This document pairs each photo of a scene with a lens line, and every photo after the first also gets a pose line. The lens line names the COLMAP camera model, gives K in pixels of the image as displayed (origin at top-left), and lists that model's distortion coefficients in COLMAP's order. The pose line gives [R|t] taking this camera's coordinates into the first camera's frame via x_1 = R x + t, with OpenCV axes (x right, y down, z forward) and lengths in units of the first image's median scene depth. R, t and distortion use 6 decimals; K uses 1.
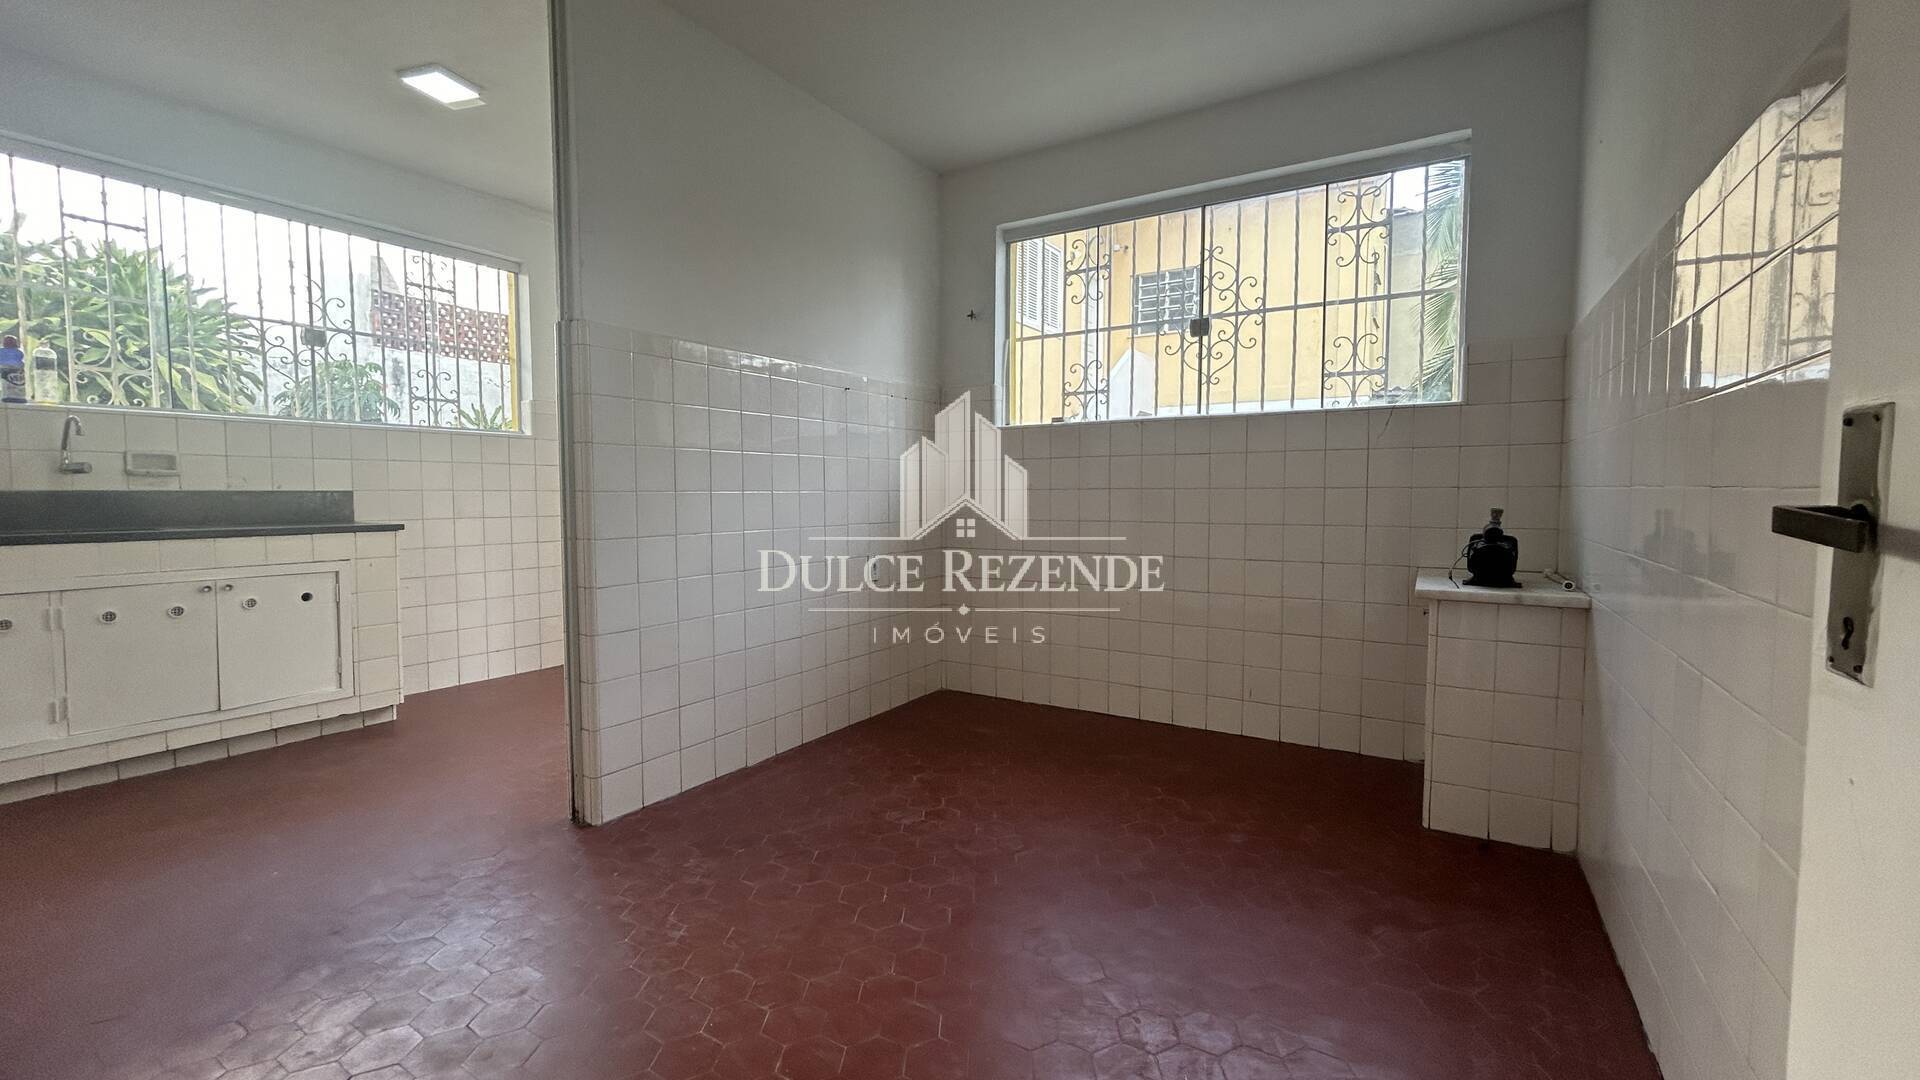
lens RADIAL K [[777.4, 0, 969.9], [0, 777.4, 532.0], [0, 0, 1]] dist [-0.002815, 0.000939]
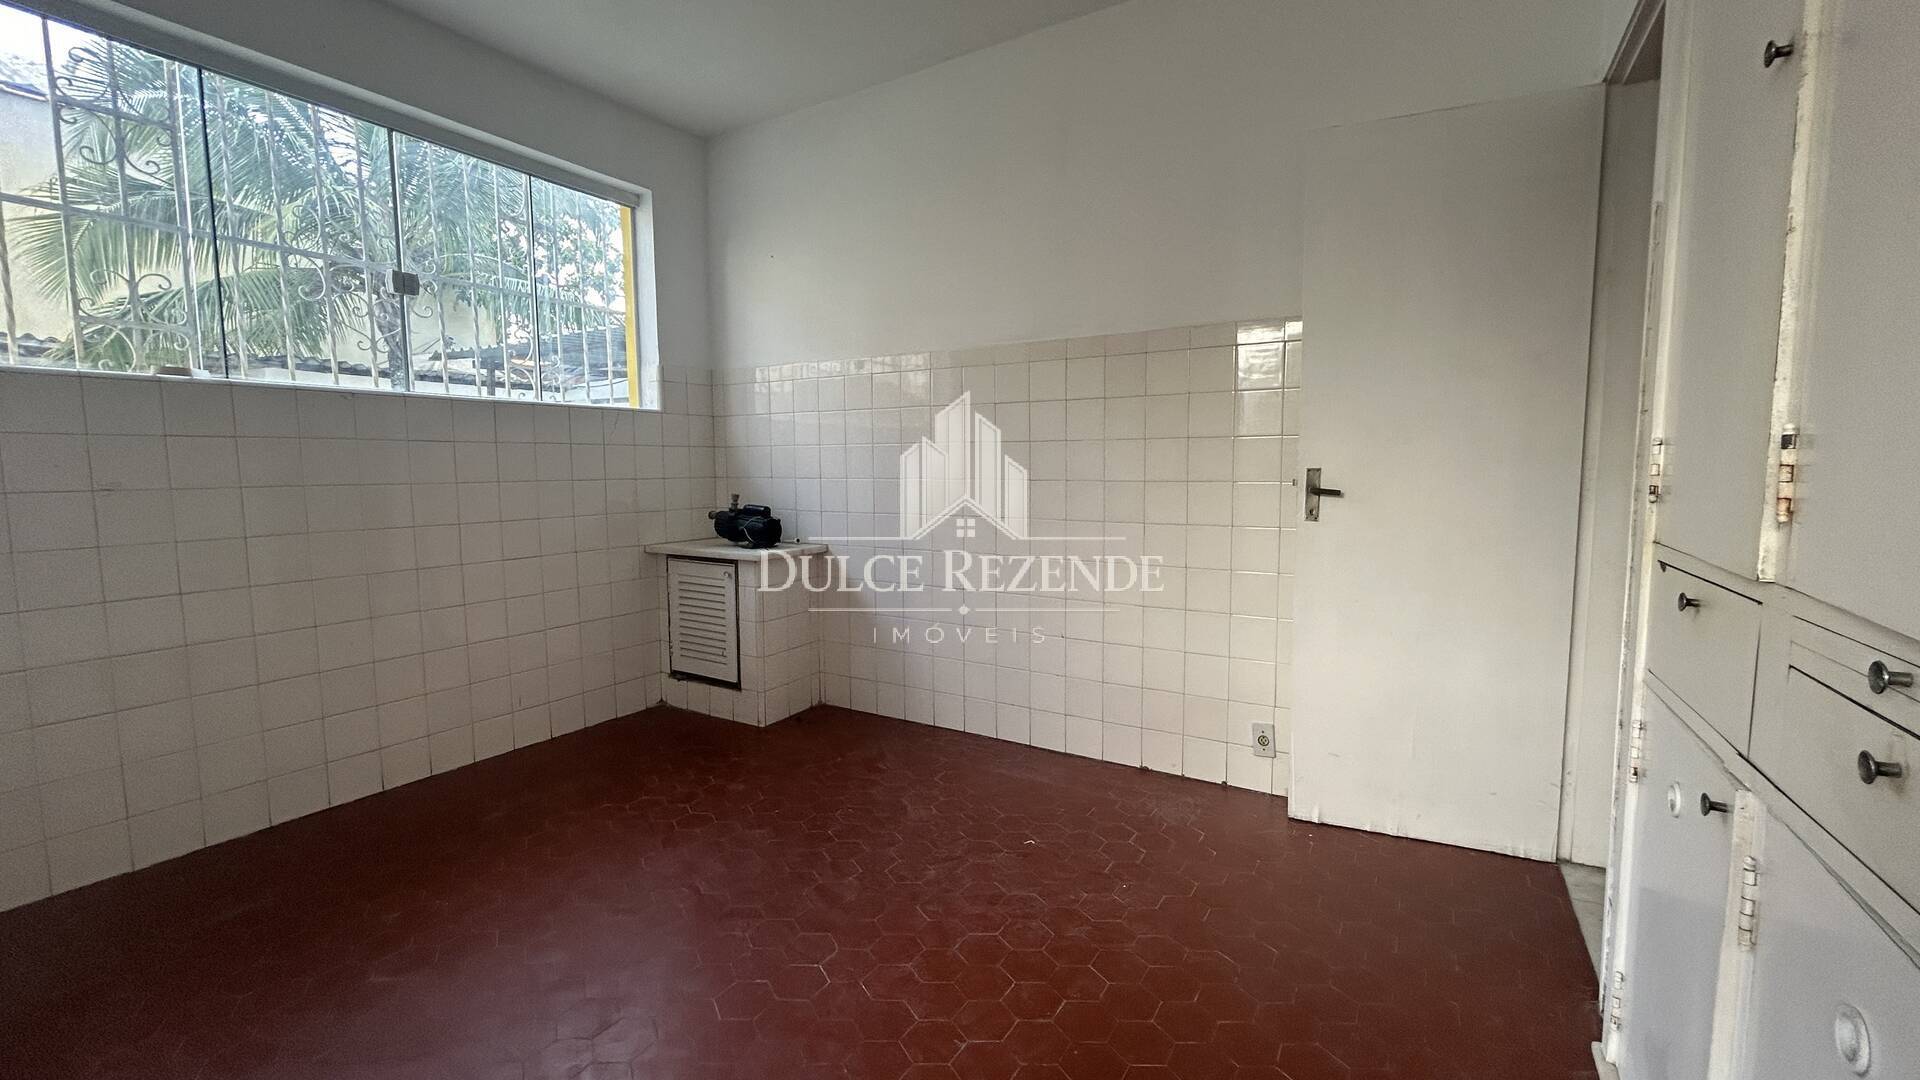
lens RADIAL K [[777.4, 0, 952.3], [0, 777.4, 533.0], [0, 0, 1]] dist [-0.002815, 0.000939]
pose [[-0.005107, -0.084309, 0.996427, -0.952784], [0.058111, 0.994731, 0.084464, -0.073462], [-0.998297, 0.058334, -0.000181, 0.808431]]
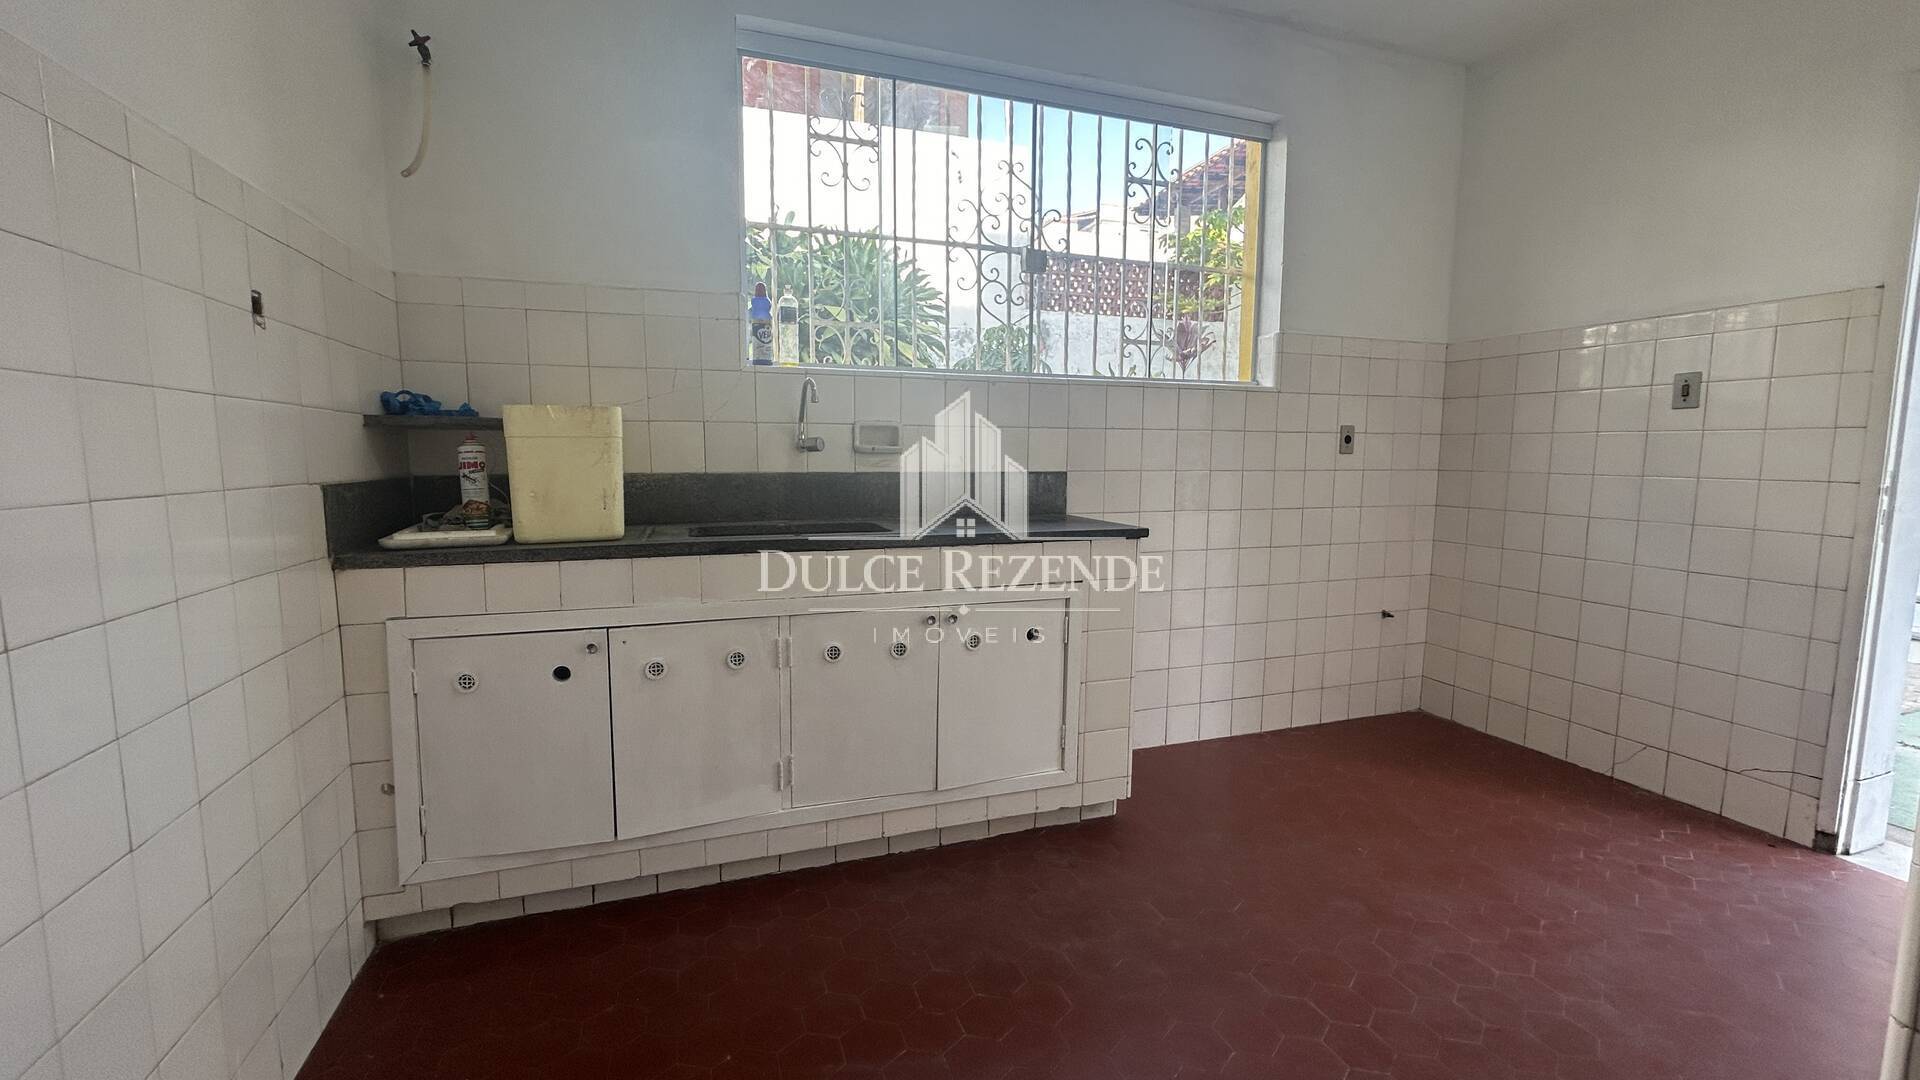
lens RADIAL K [[777.4, 0, 962.9], [0, 777.4, 534.8], [0, 0, 1]] dist [-0.002815, 0.000939]
pose [[0.778532, 0.071594, -0.623508, -0.415437], [-0.038458, 0.997047, 0.066464, -0.038727], [0.626426, -0.027765, 0.778987, 0.374017]]
